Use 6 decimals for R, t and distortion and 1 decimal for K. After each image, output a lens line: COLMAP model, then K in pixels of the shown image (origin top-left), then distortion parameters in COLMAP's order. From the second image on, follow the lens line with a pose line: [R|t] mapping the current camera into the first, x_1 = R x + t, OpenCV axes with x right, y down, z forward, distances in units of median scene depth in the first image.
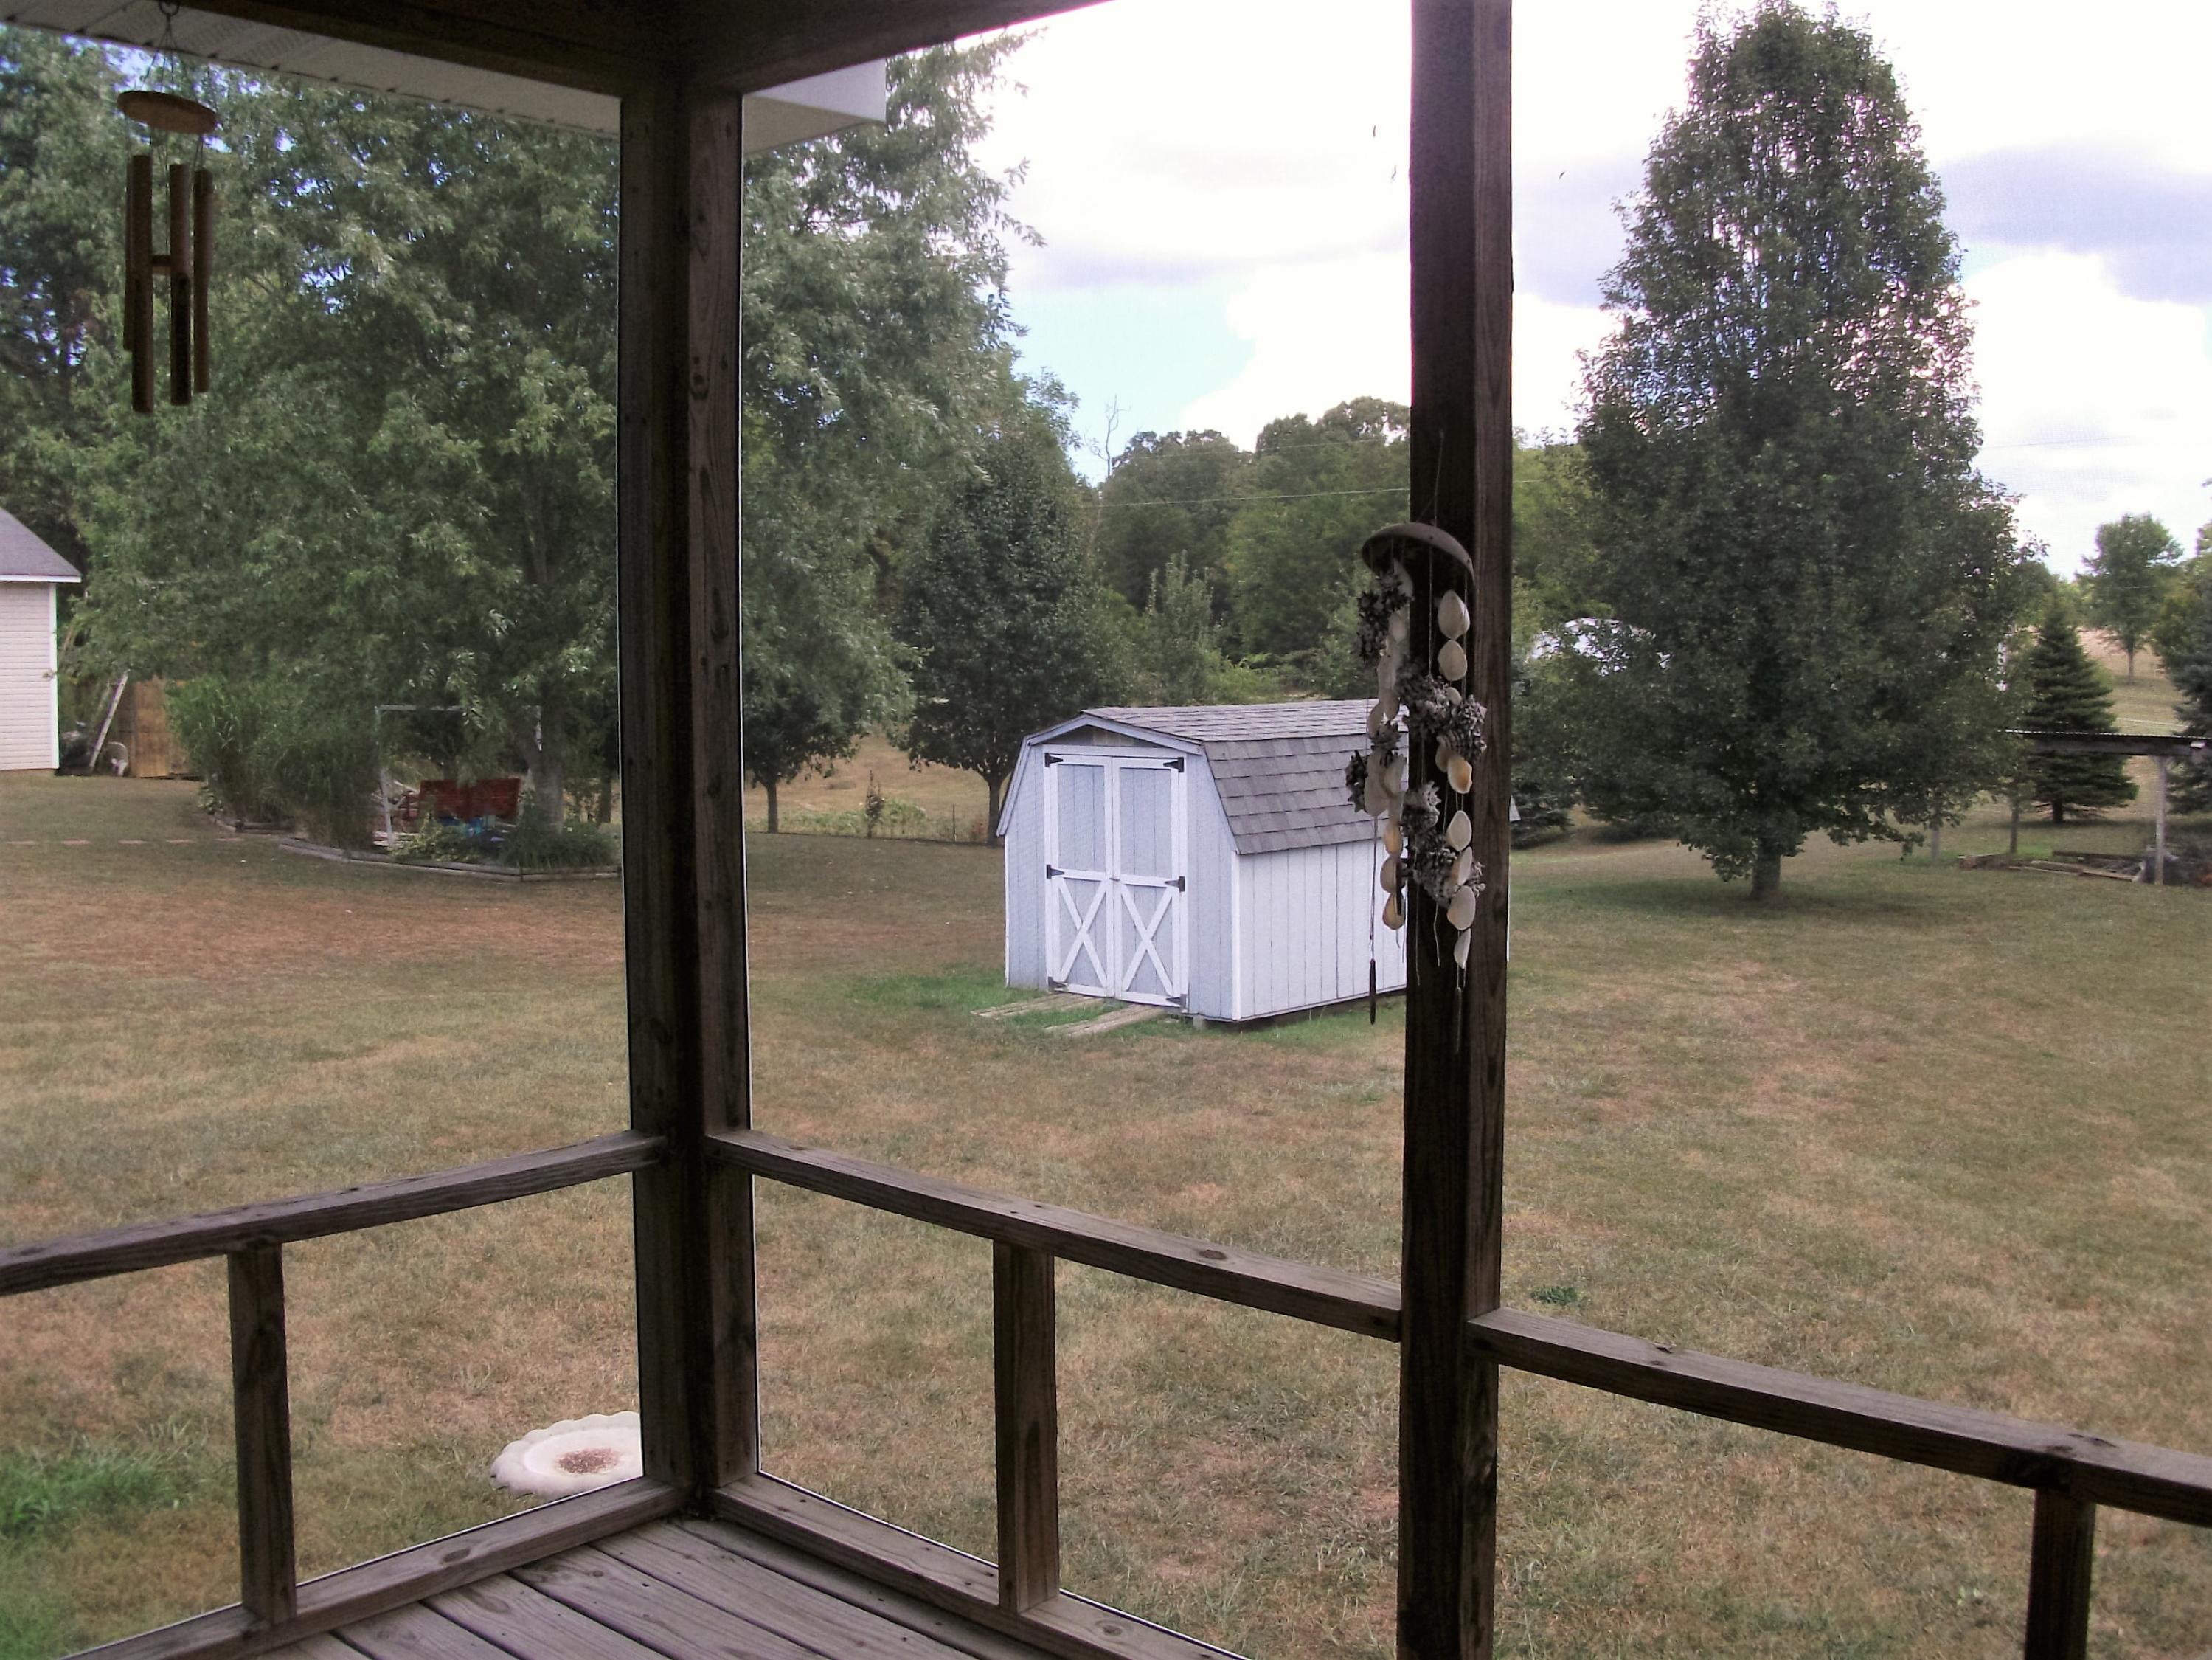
lens RADIAL K [[2132.9, 0, 1106.0], [0, 2132.9, 830.0], [0, 0, 1]] dist [-0.163866, 0.119008]
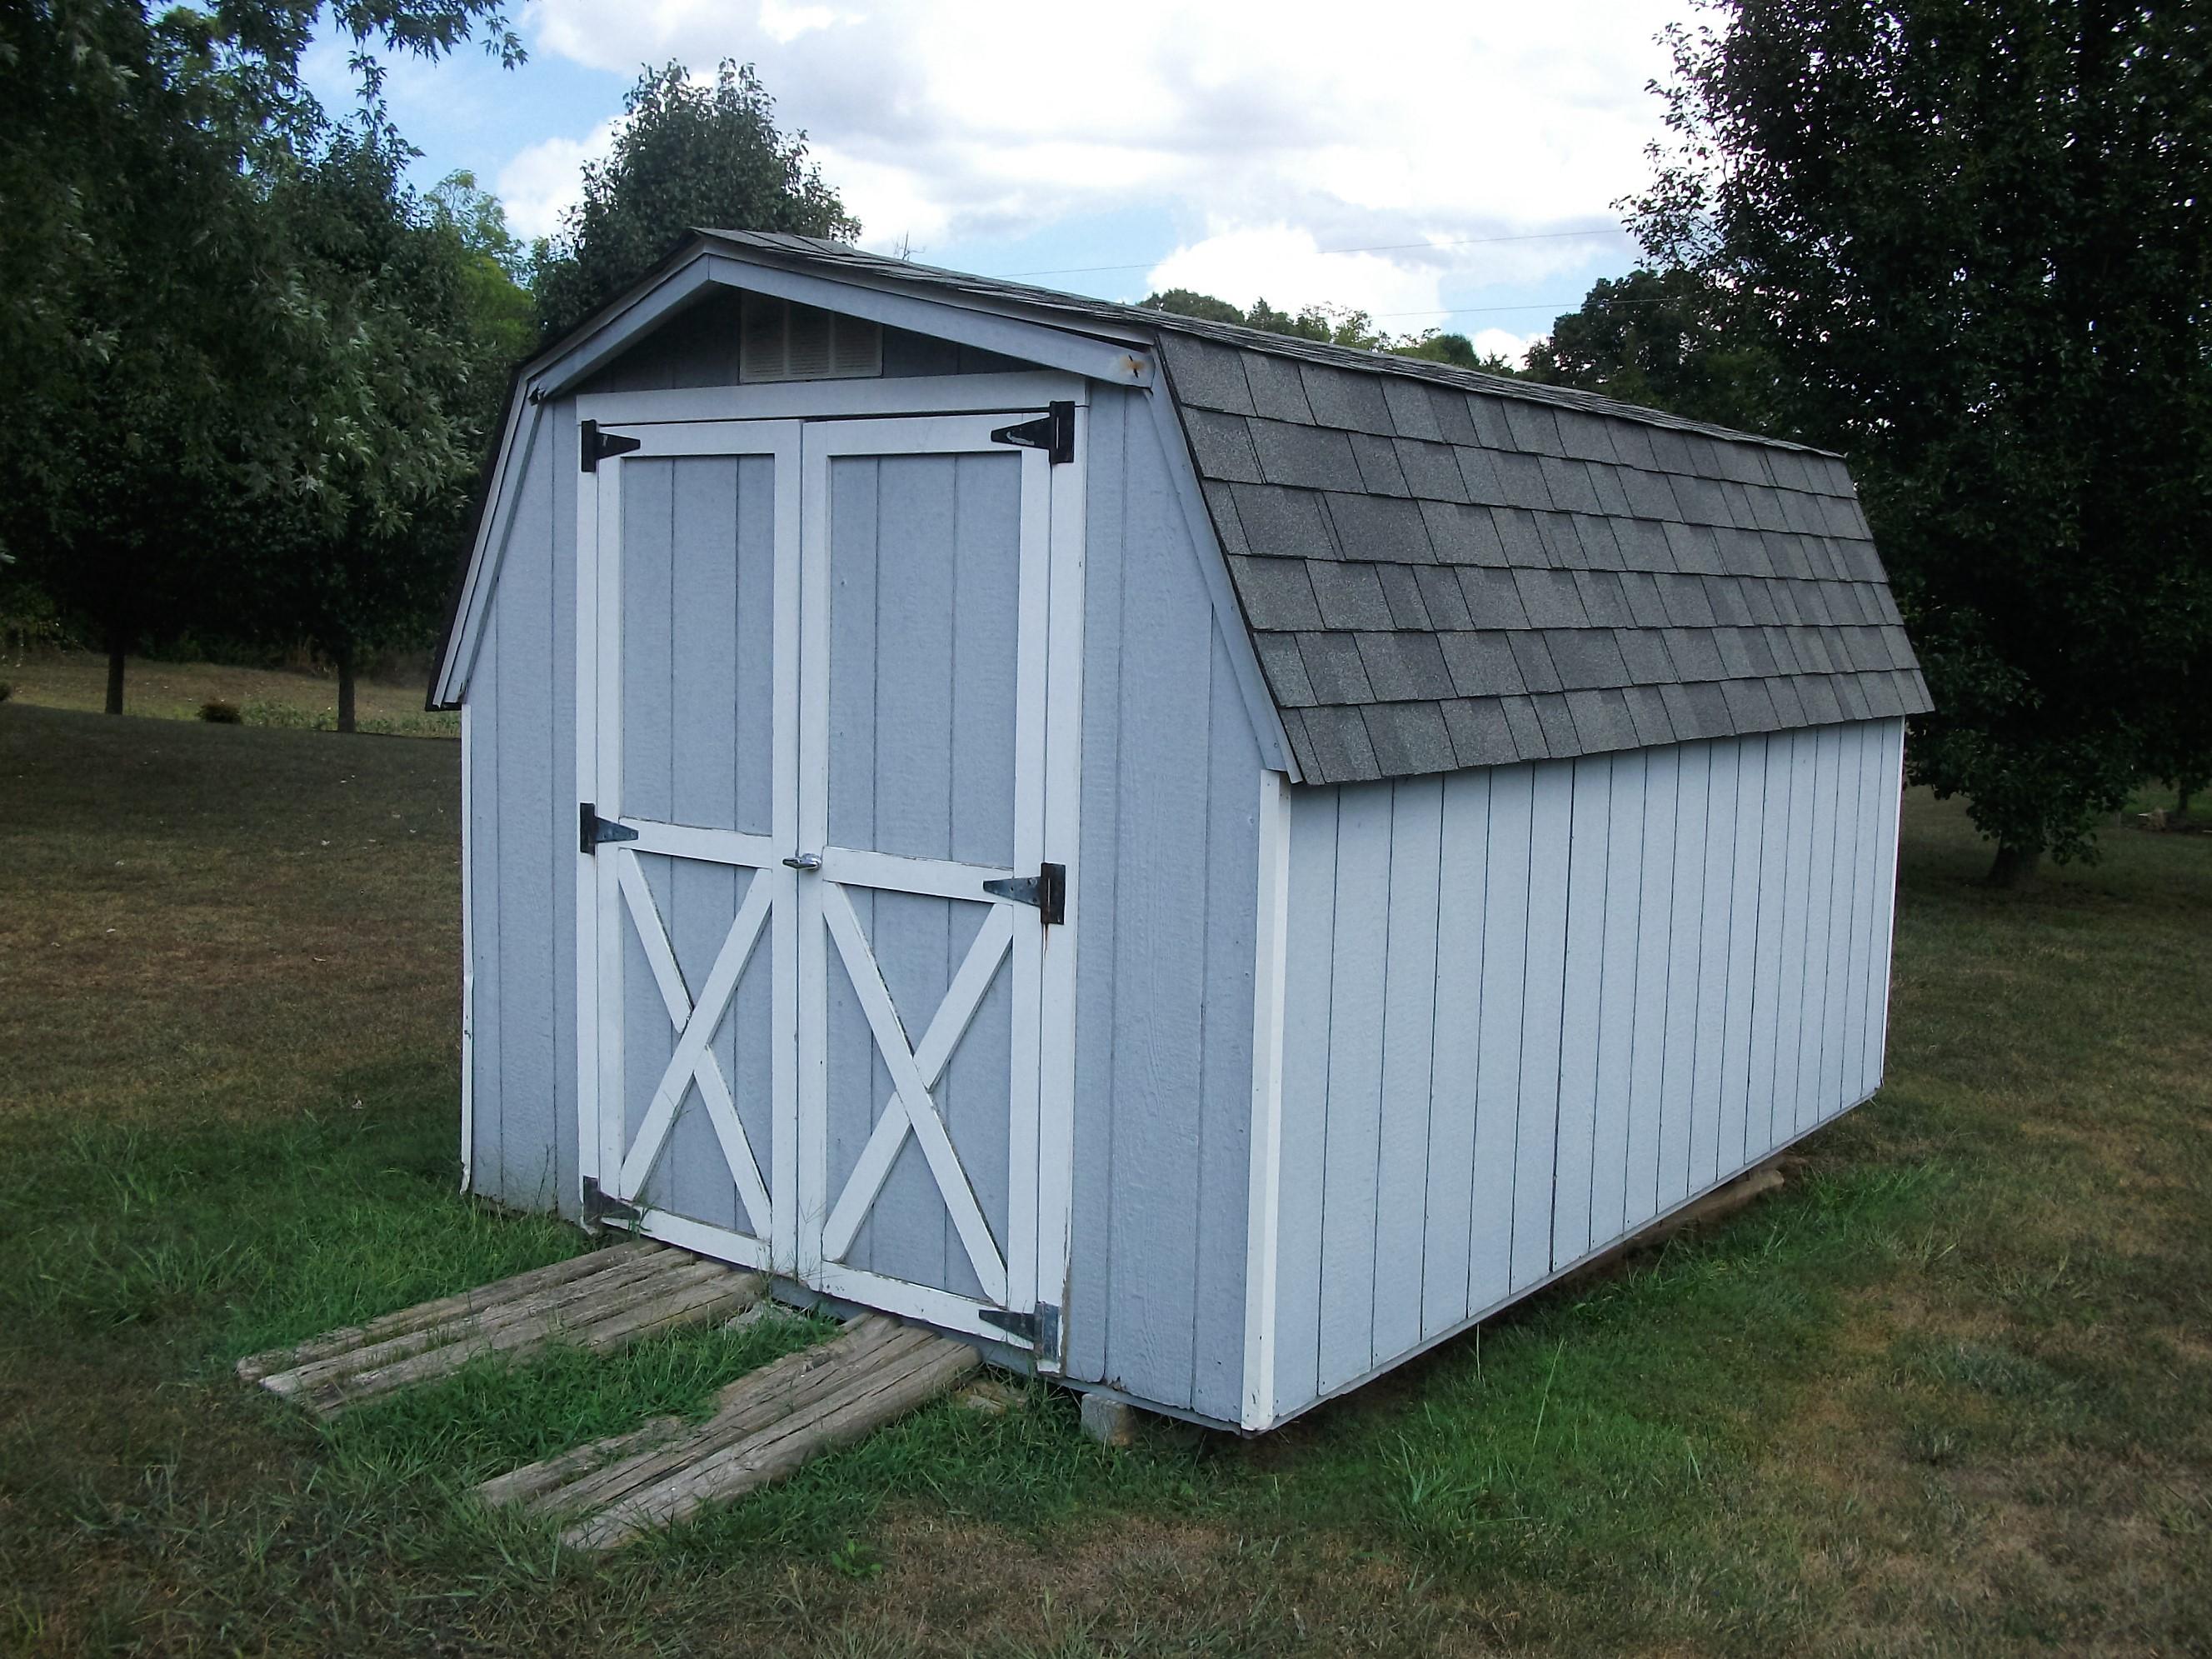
lens RADIAL K [[2140.8, 0, 1106.0], [0, 2140.8, 829.5], [0, 0, 1]] dist [-0.022884, -0.002747]
pose [[0.994550, 0.021849, 0.101946, 0.014856], [-0.025166, 0.999191, 0.031366, 0.008815], [-0.101178, -0.033760, 0.994295, 0.723443]]
